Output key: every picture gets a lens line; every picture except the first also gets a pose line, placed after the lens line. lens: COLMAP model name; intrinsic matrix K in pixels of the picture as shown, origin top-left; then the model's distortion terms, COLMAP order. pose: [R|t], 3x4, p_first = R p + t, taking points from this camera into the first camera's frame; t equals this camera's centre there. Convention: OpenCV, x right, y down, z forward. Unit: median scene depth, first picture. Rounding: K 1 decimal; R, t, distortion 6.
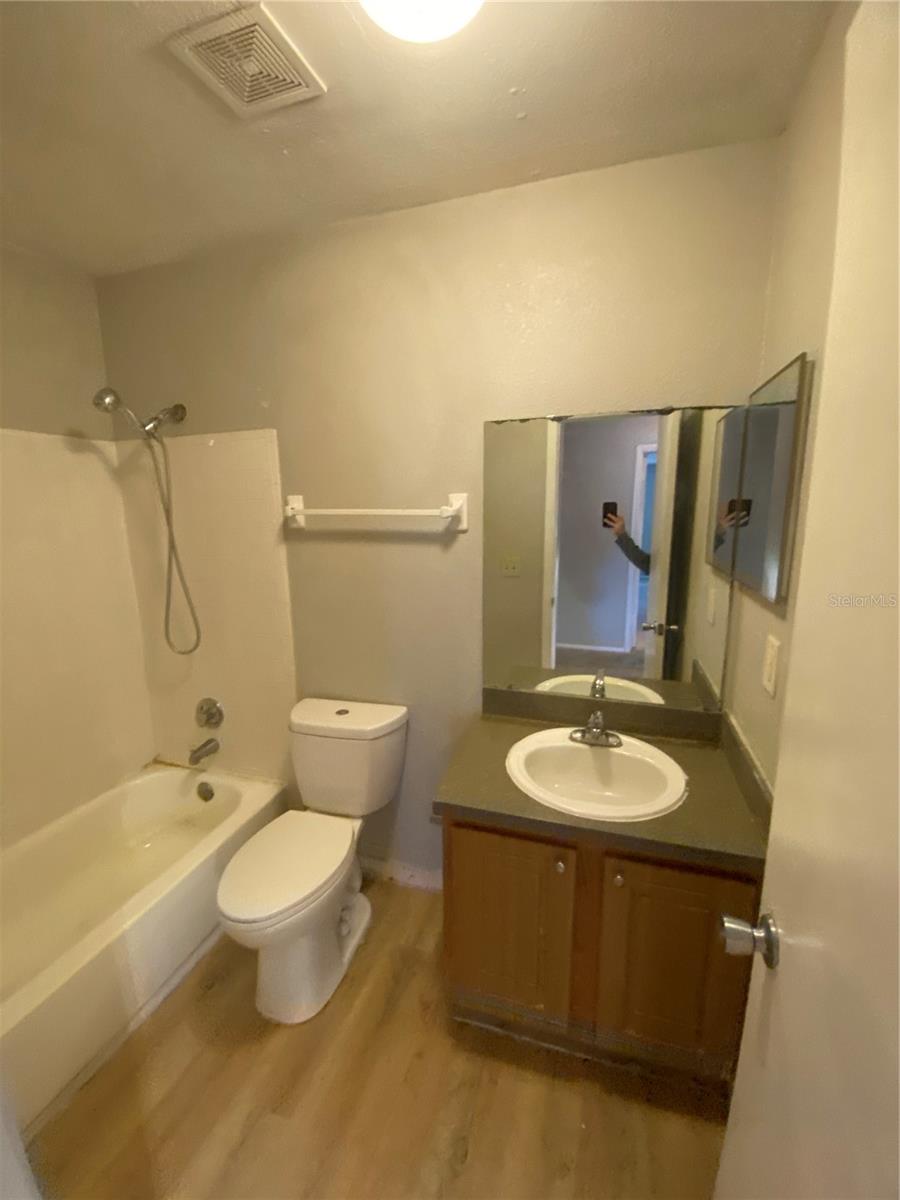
lens RADIAL K [[495.8, 0, 450.0], [0, 495.8, 600.0], [0, 0, 1]] dist [0.000115, -0.014531]
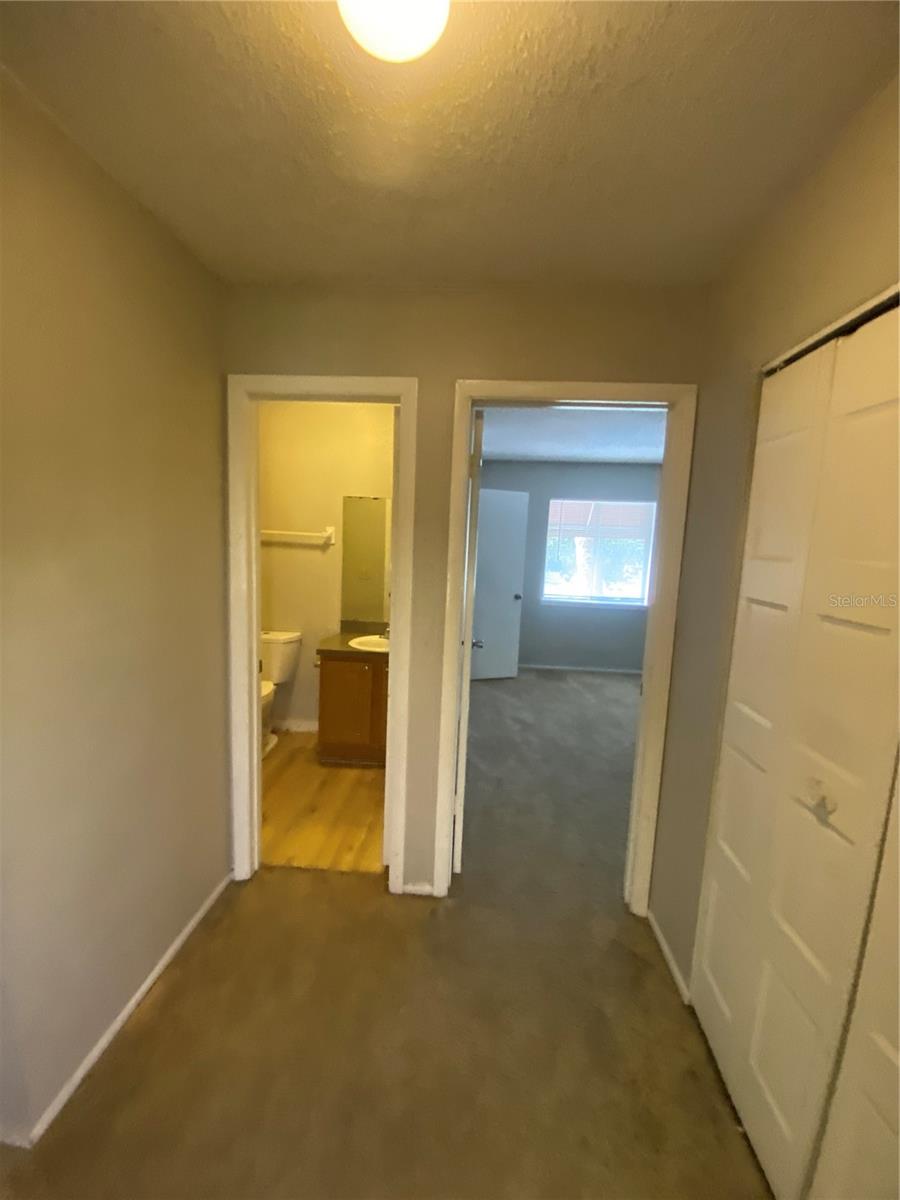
lens RADIAL K [[495.8, 0, 450.0], [0, 495.8, 600.0], [0, 0, 1]] dist [0.000115, -0.014531]
pose [[0.968264, 0.026577, 0.248512, -0.007353], [-0.015022, 0.998721, -0.048279, 0.192874], [-0.249477, 0.043013, 0.967425, -1.161542]]
